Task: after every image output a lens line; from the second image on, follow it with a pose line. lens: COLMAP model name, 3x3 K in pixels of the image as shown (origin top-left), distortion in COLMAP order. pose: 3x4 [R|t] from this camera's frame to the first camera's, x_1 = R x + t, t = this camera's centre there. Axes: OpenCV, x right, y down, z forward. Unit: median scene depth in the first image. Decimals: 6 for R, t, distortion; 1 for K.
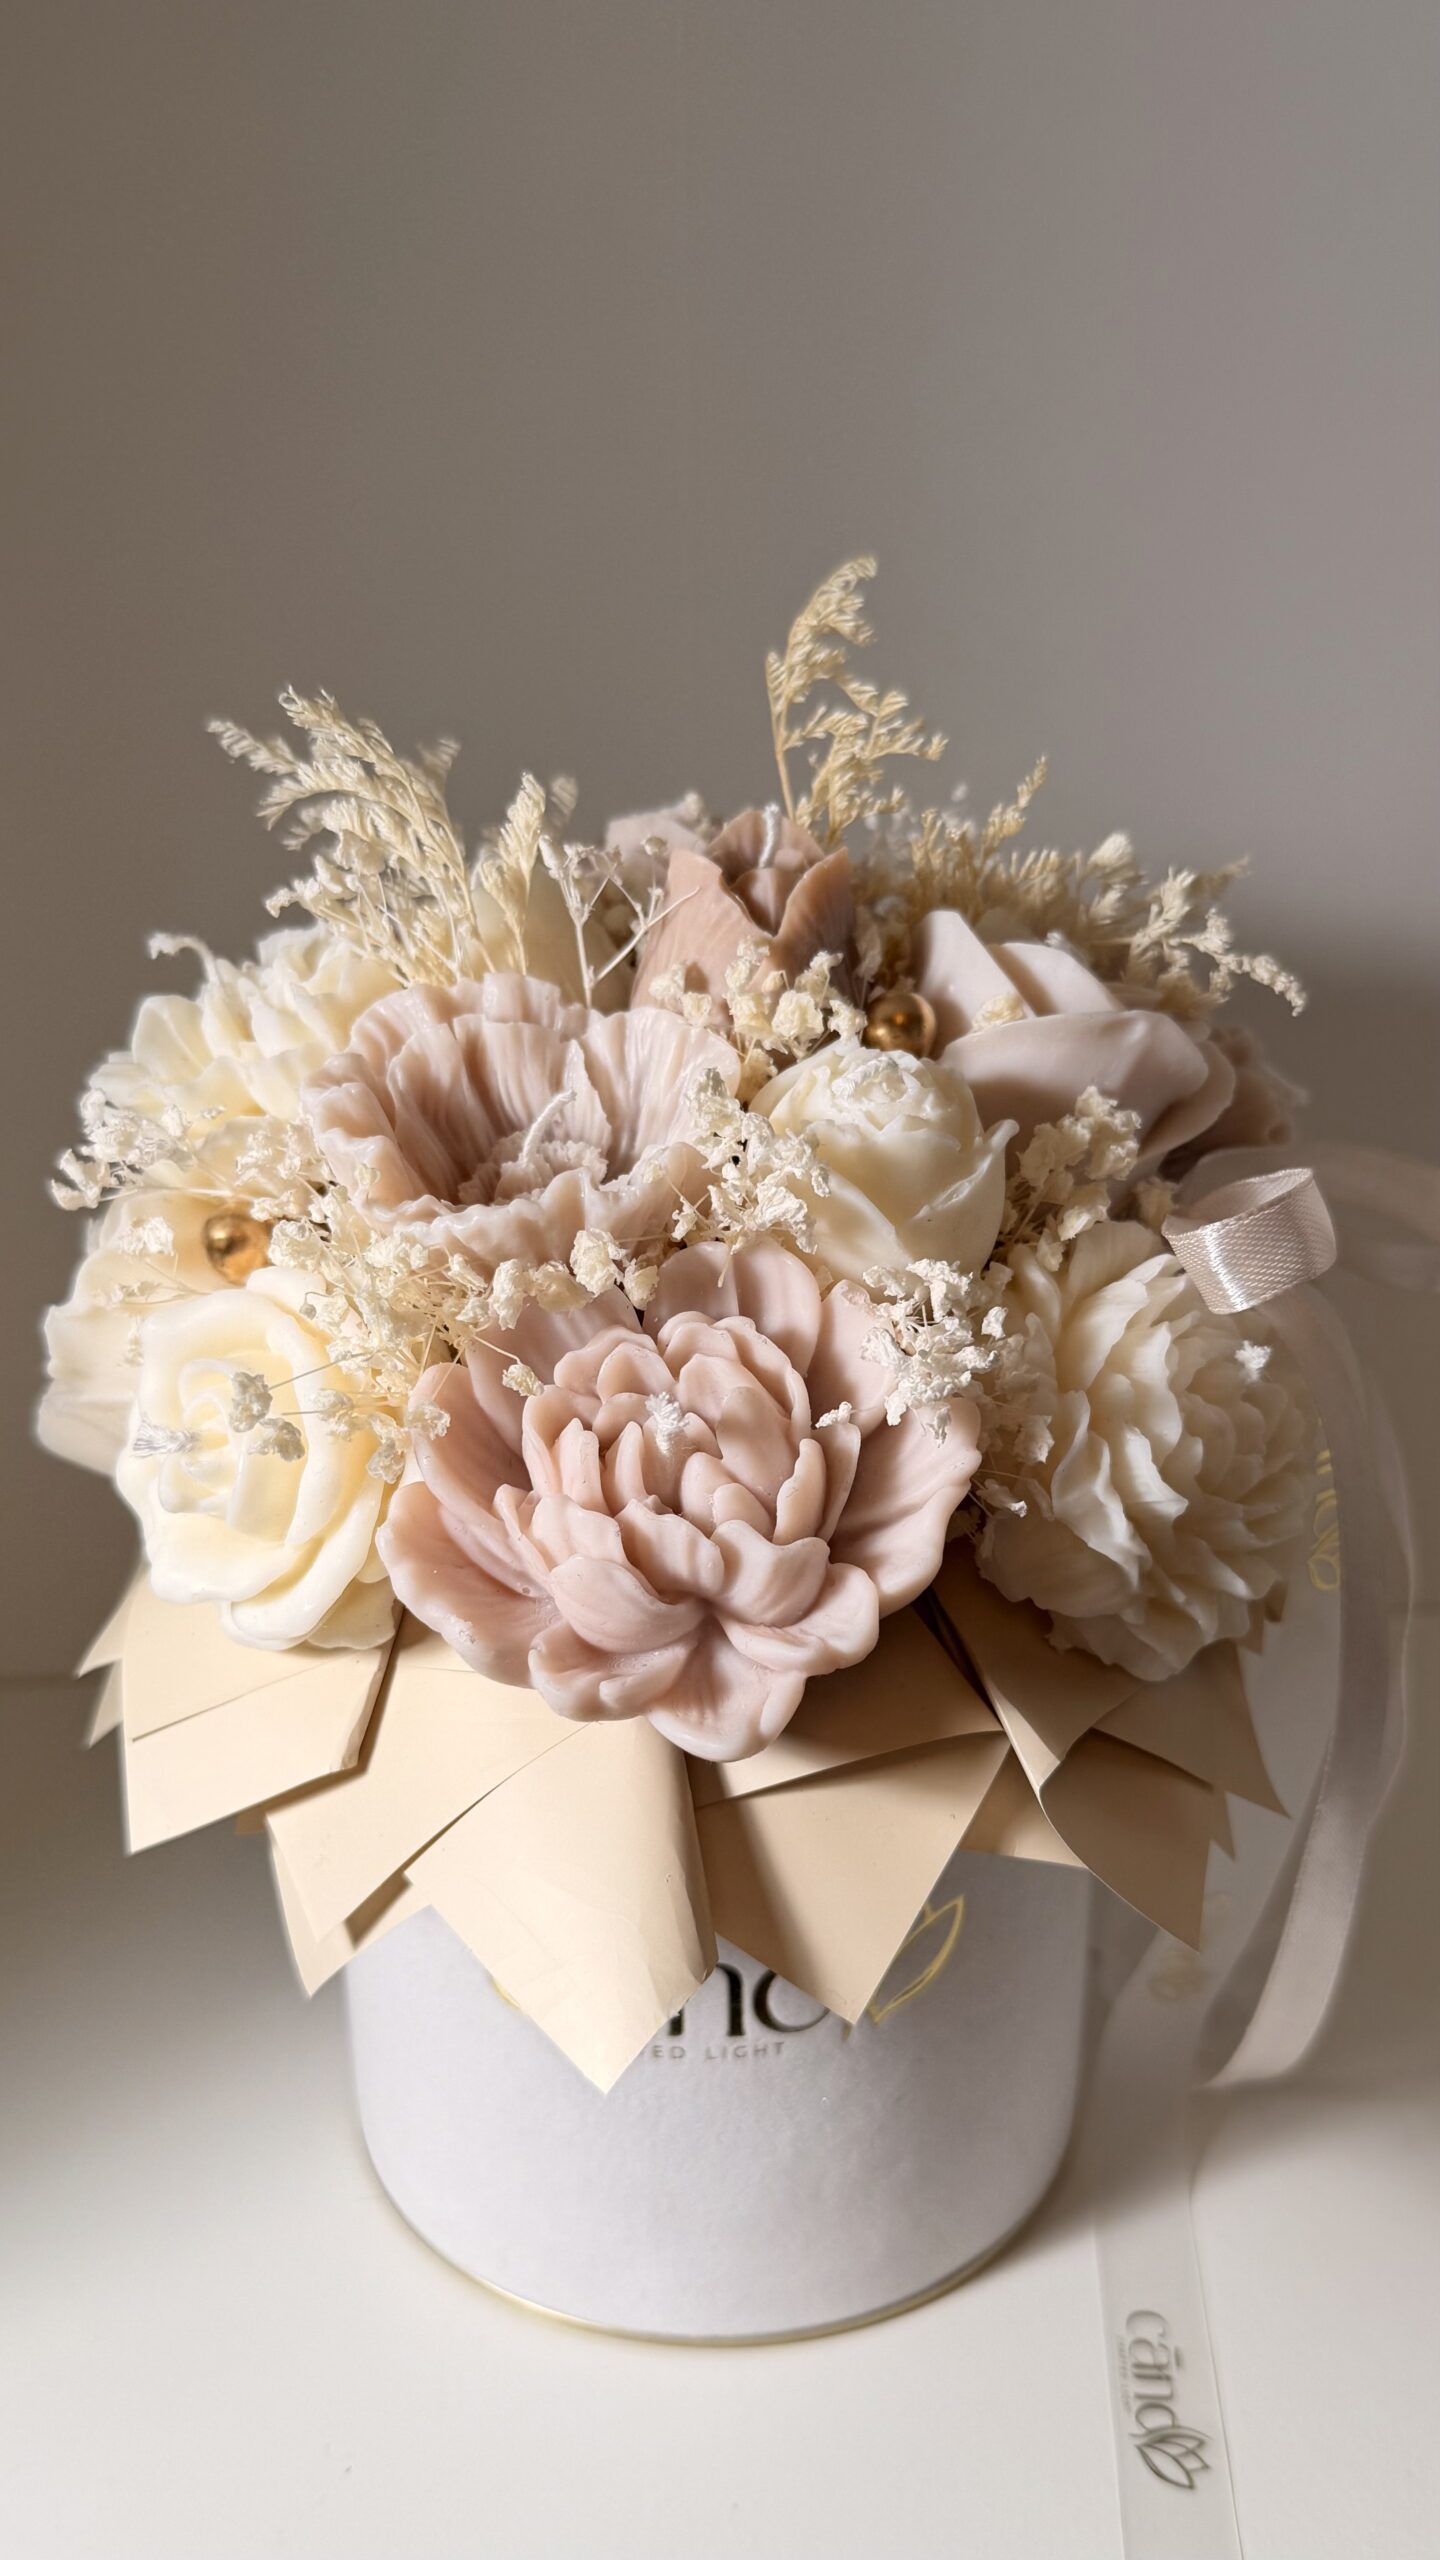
lens RADIAL K [[1854.9, 0, 716.3], [0, 1854.9, 1280.7], [0, 0, 1]] dist [0.024159, -0.017948]
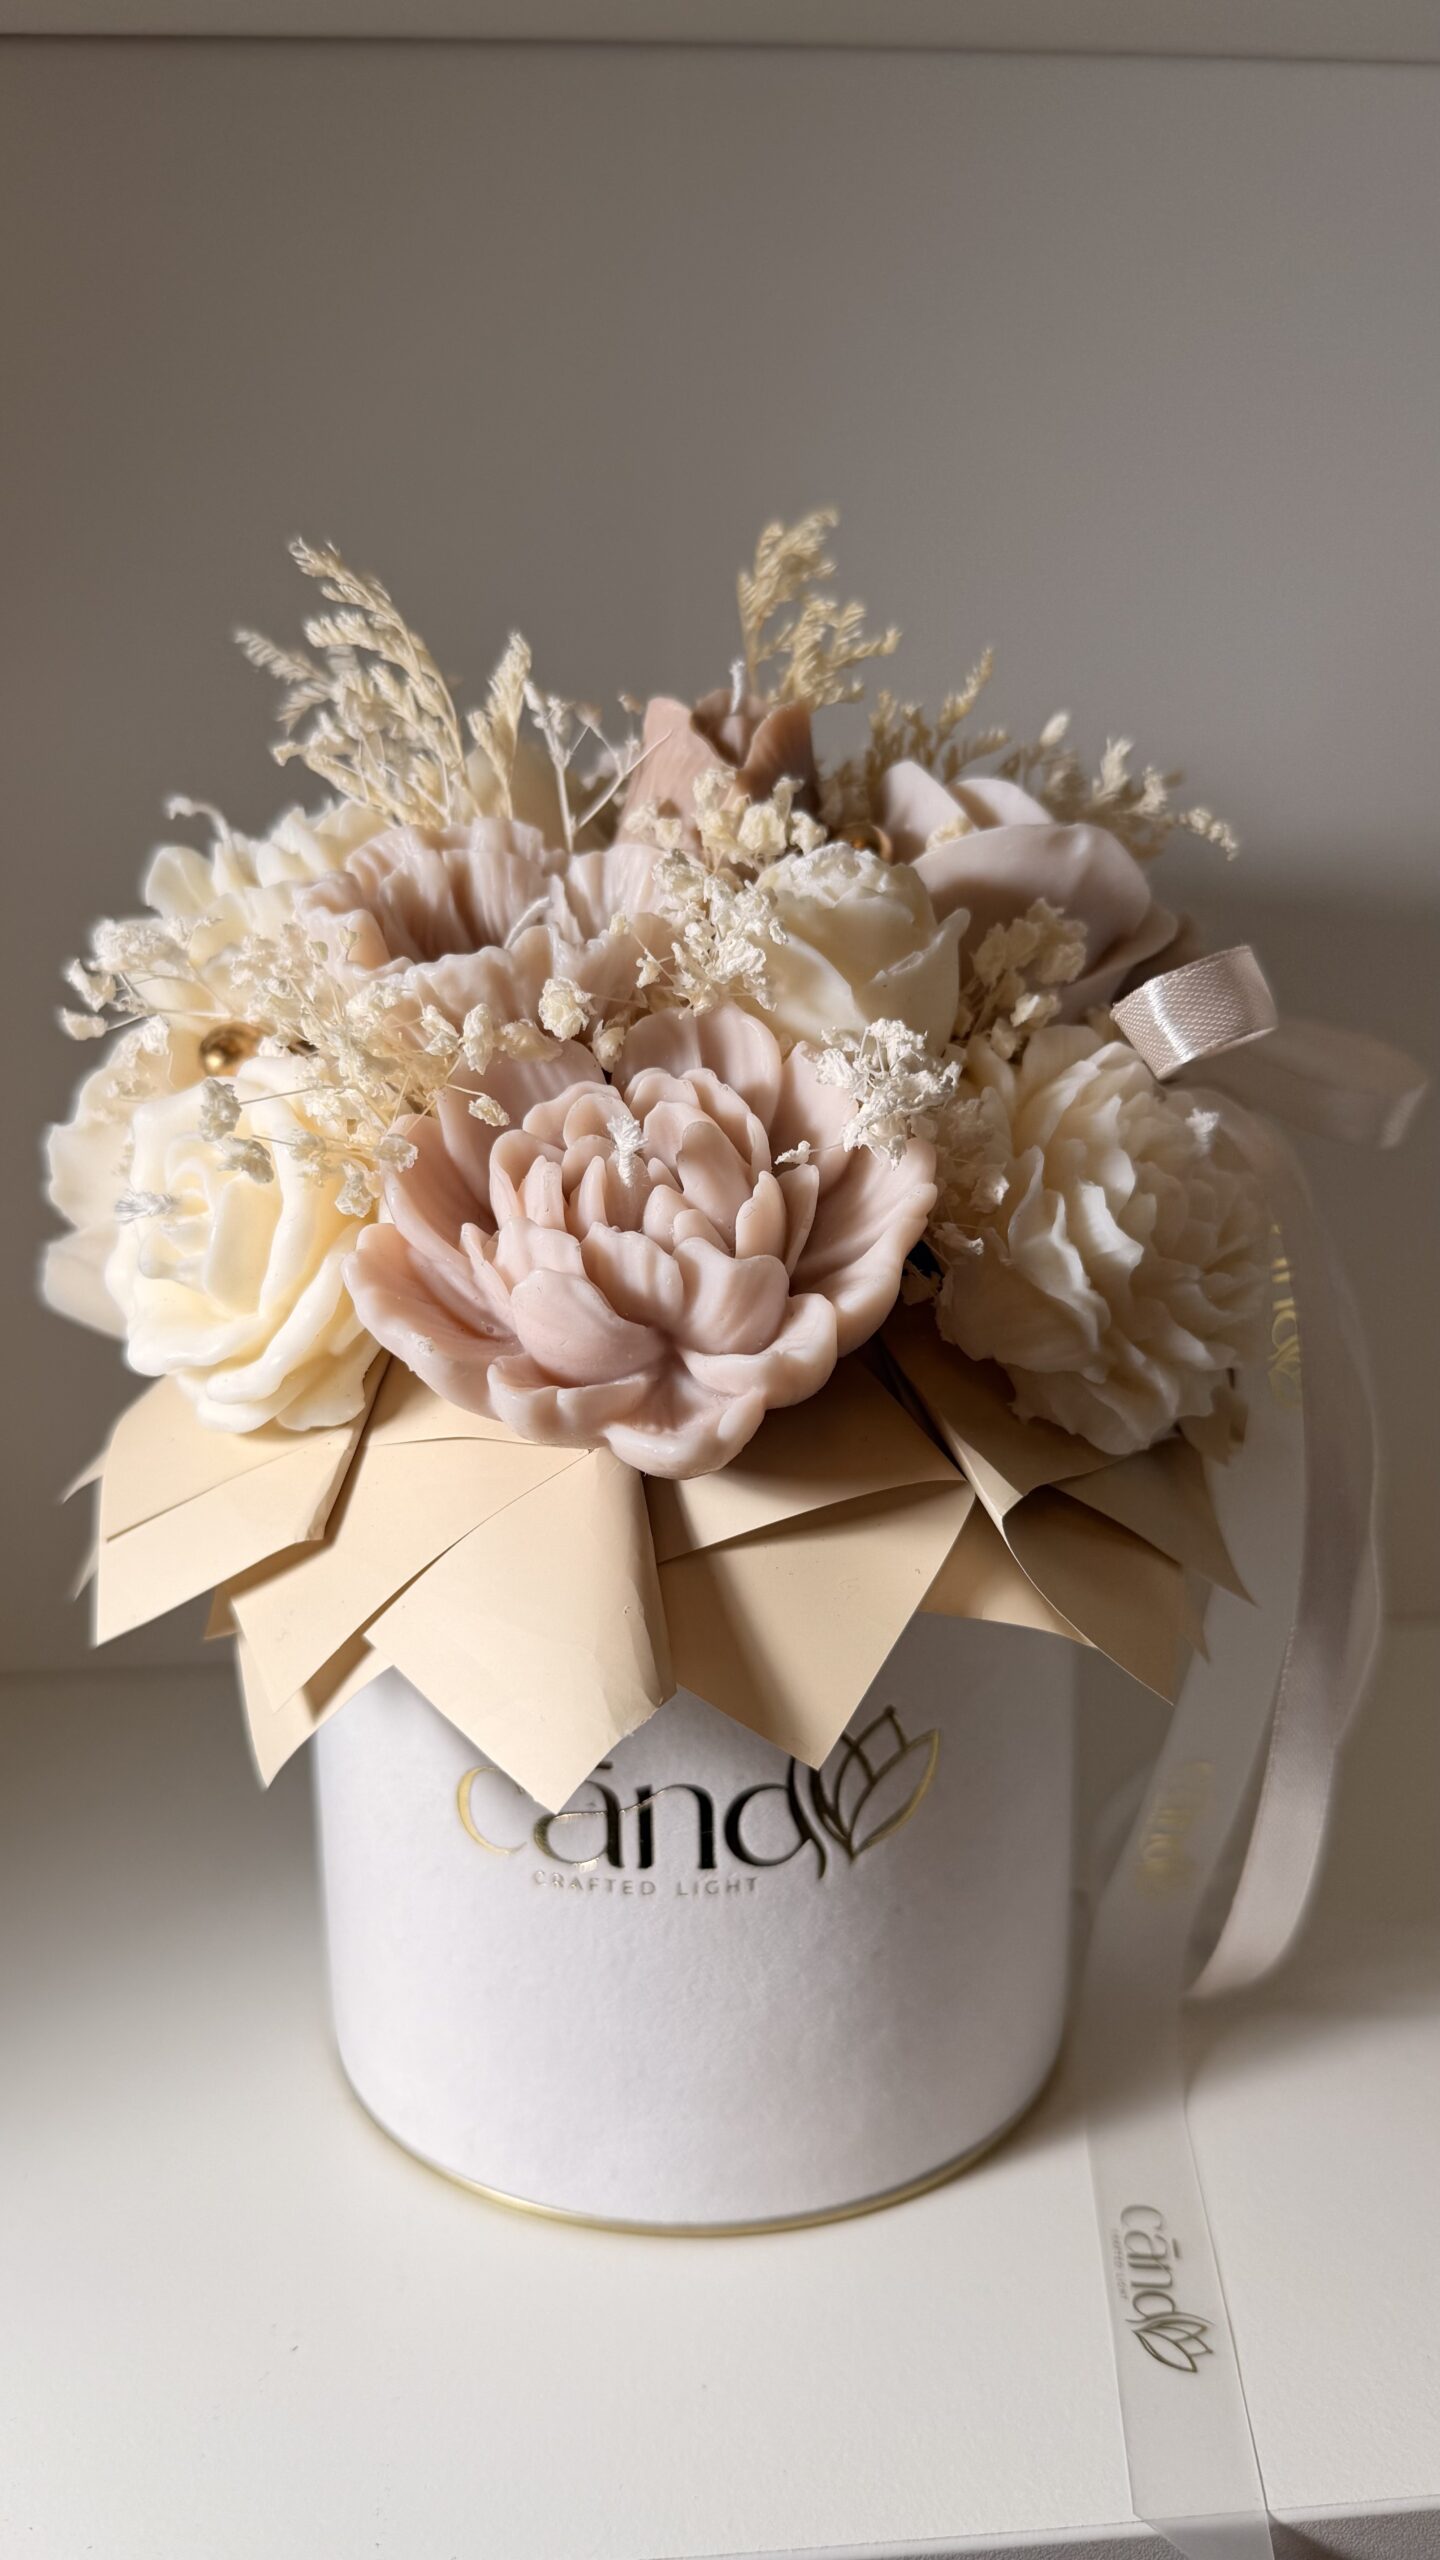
lens RADIAL K [[1658.4, 0, 722.8], [0, 1658.4, 1279.3], [0, 0, 1]] dist [0.004318, -0.002729]
pose [[0.999911, -0.001309, -0.013270, 0.033004], [-0.000844, 0.986963, -0.160945, 0.259321], [0.013307, 0.160942, 0.986874, 0.097222]]
